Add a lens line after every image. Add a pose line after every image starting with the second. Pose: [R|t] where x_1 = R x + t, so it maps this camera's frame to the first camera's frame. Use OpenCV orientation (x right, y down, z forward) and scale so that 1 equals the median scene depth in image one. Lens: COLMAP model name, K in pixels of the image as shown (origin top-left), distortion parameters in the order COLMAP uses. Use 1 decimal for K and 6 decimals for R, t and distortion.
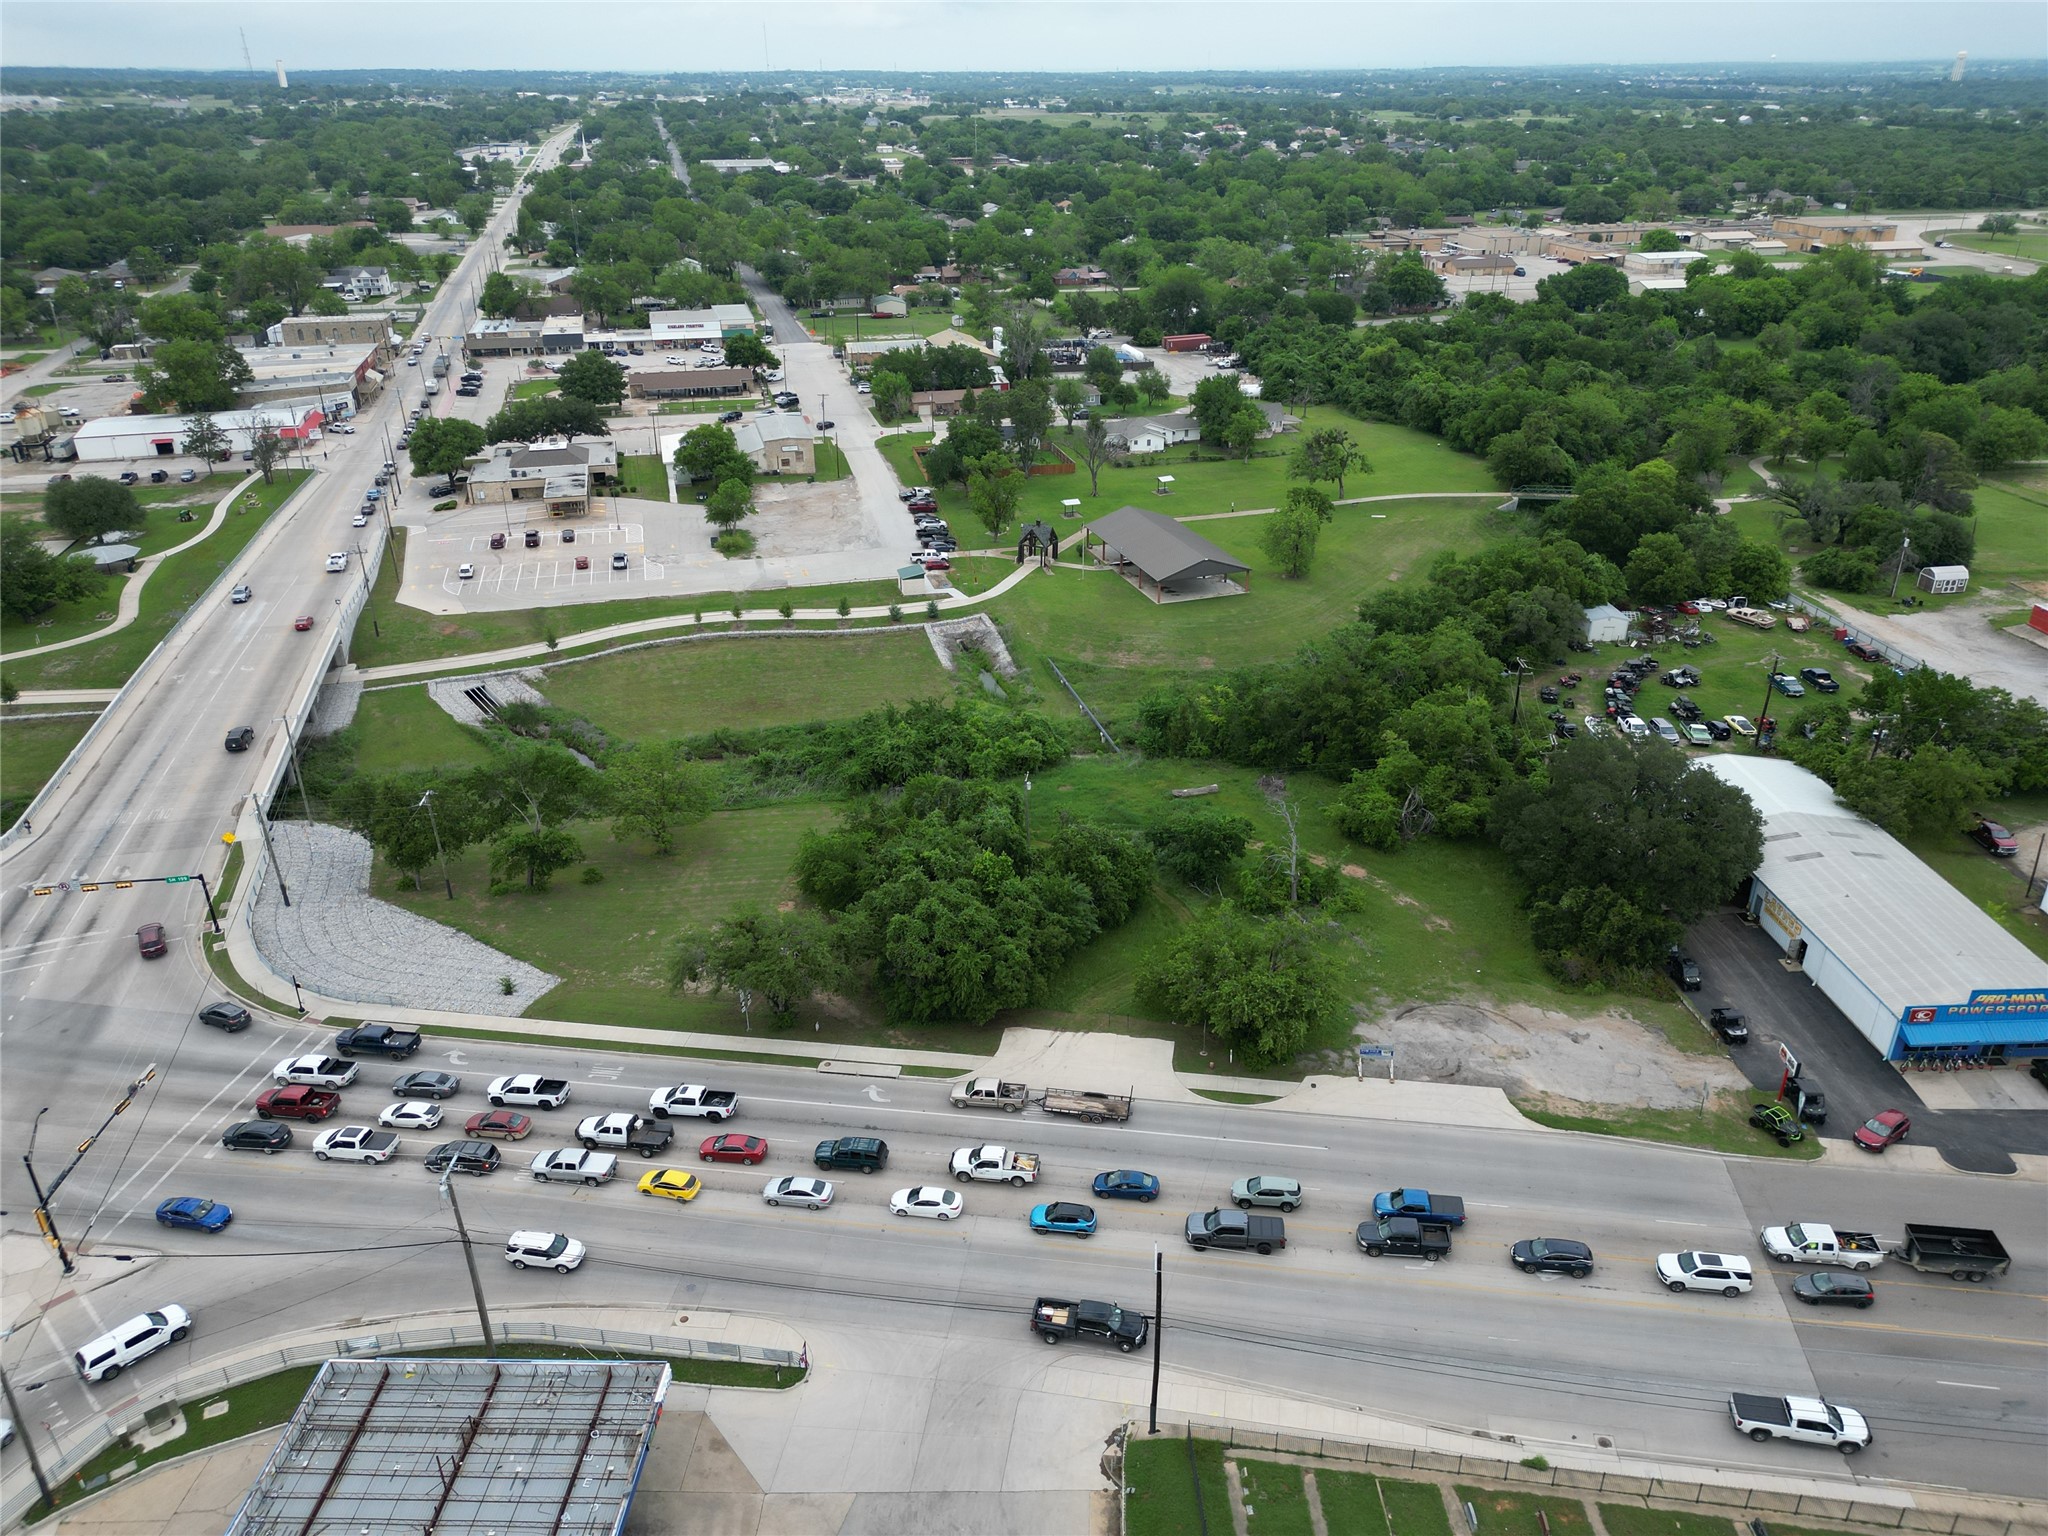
lens RADIAL K [[1439.8, 0, 1031.0], [0, 1439.8, 760.7], [0, 0, 1]] dist [0.071180, -0.064999]
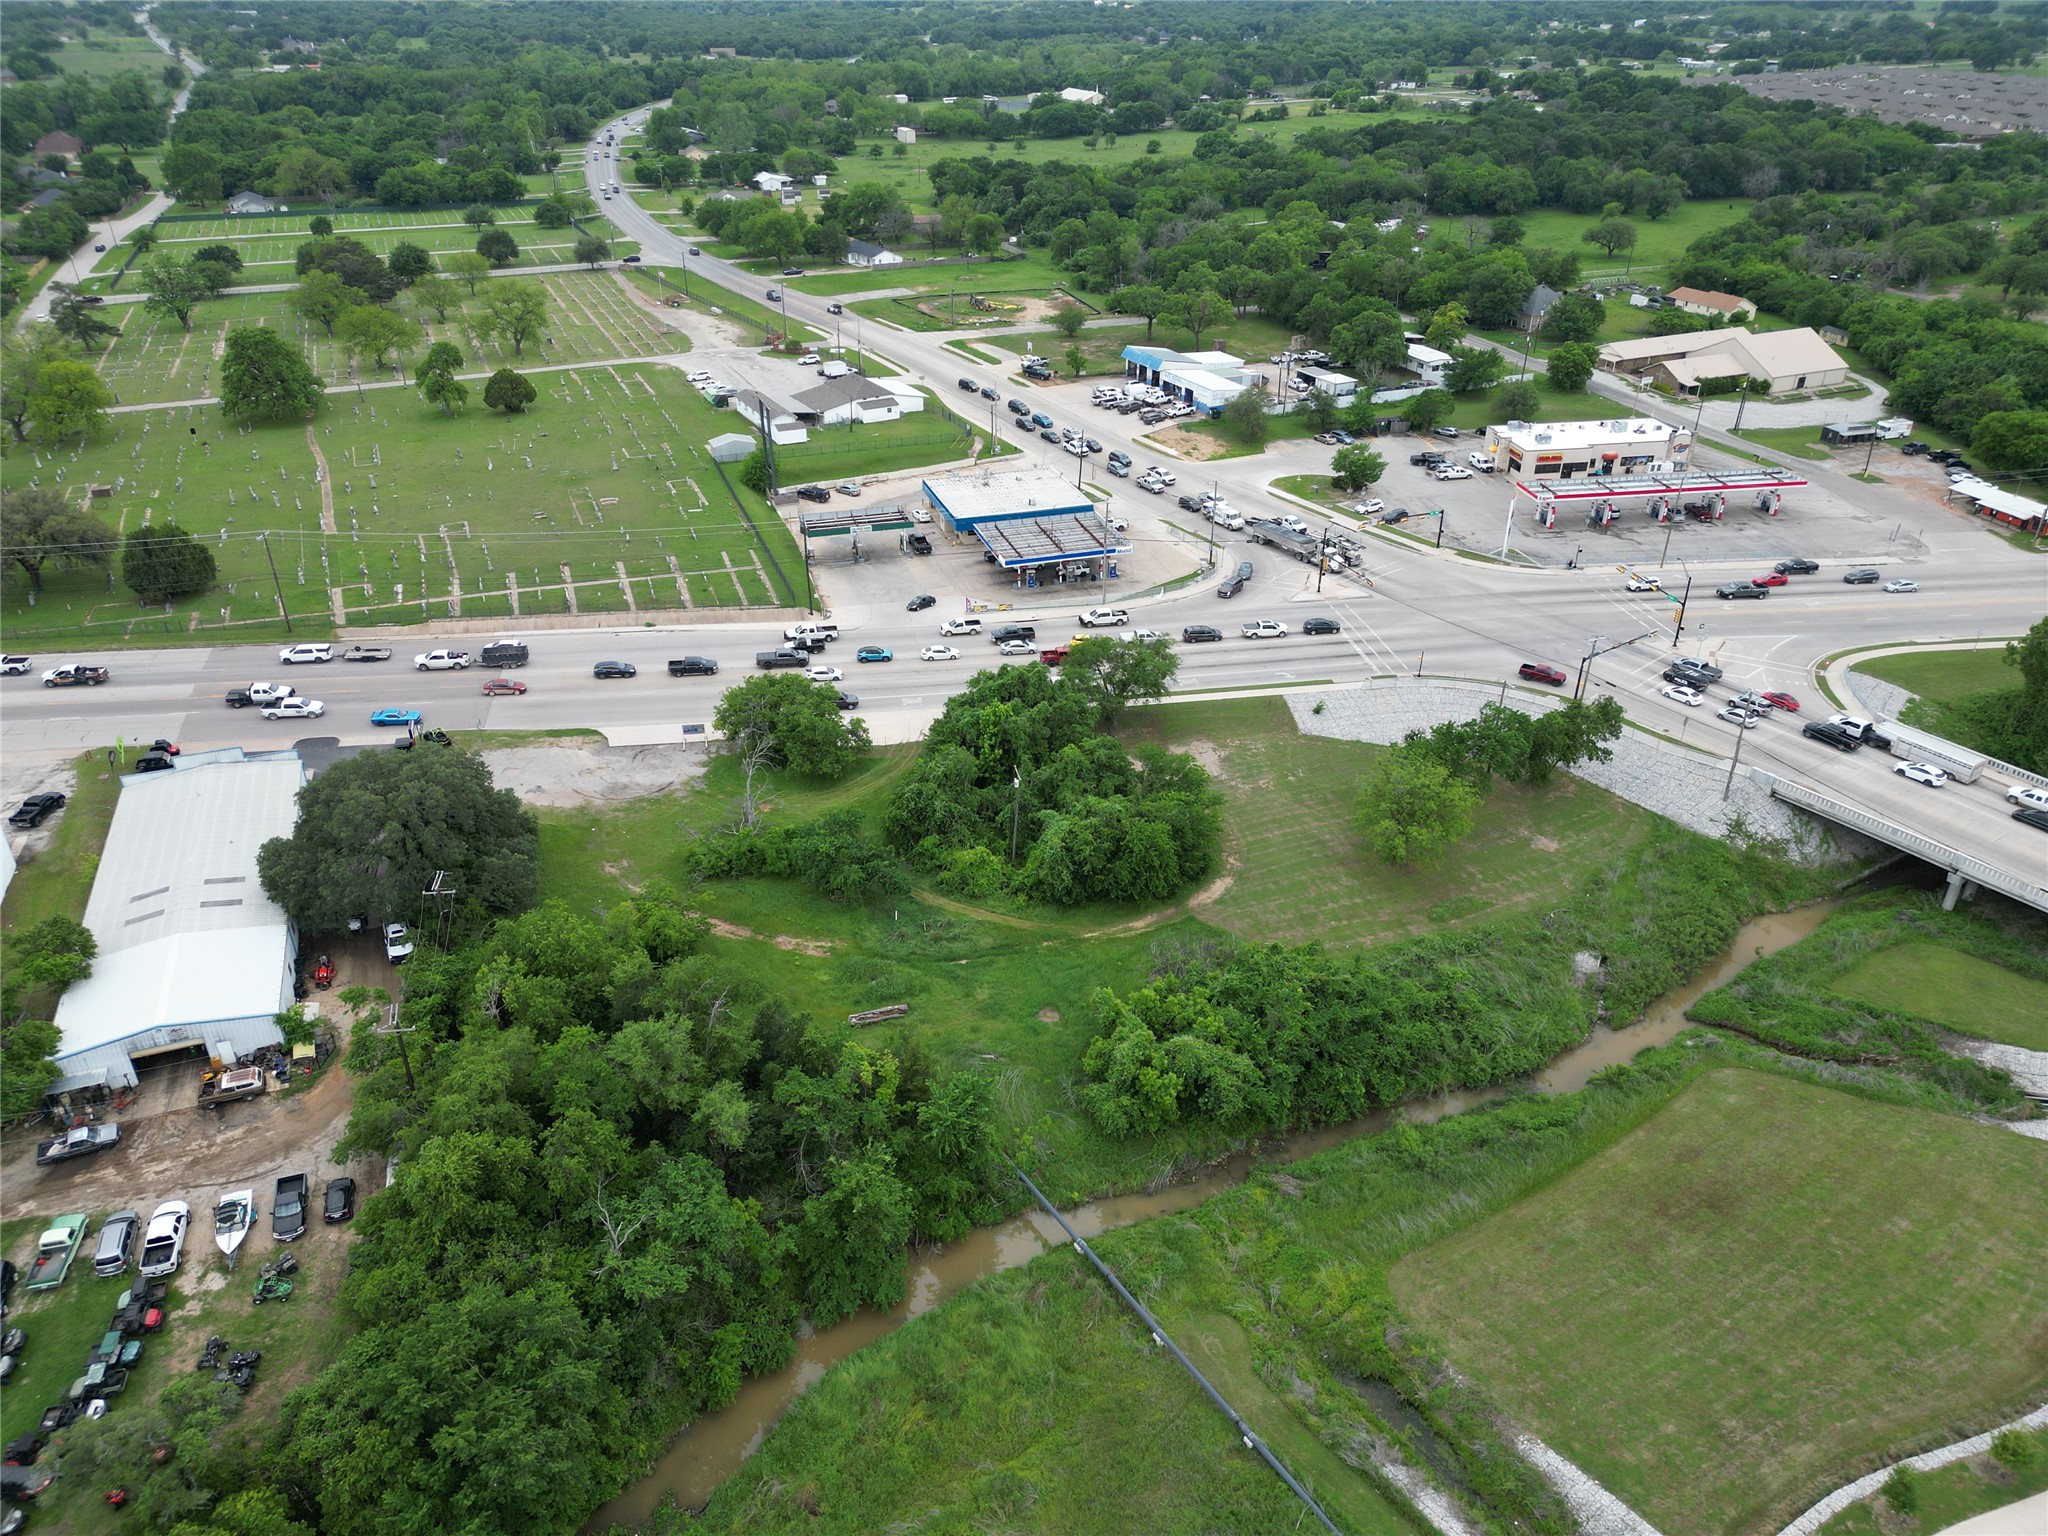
lens RADIAL K [[1434.5, 0, 1031.4], [0, 1434.5, 771.0], [0, 0, 1]] dist [0.082722, -0.093962]
pose [[-0.945400, 0.163302, -0.282049, 0.309163], [-0.136799, 0.586654, 0.798200, -0.900175], [0.295813, 0.793202, -0.532283, 1.765021]]
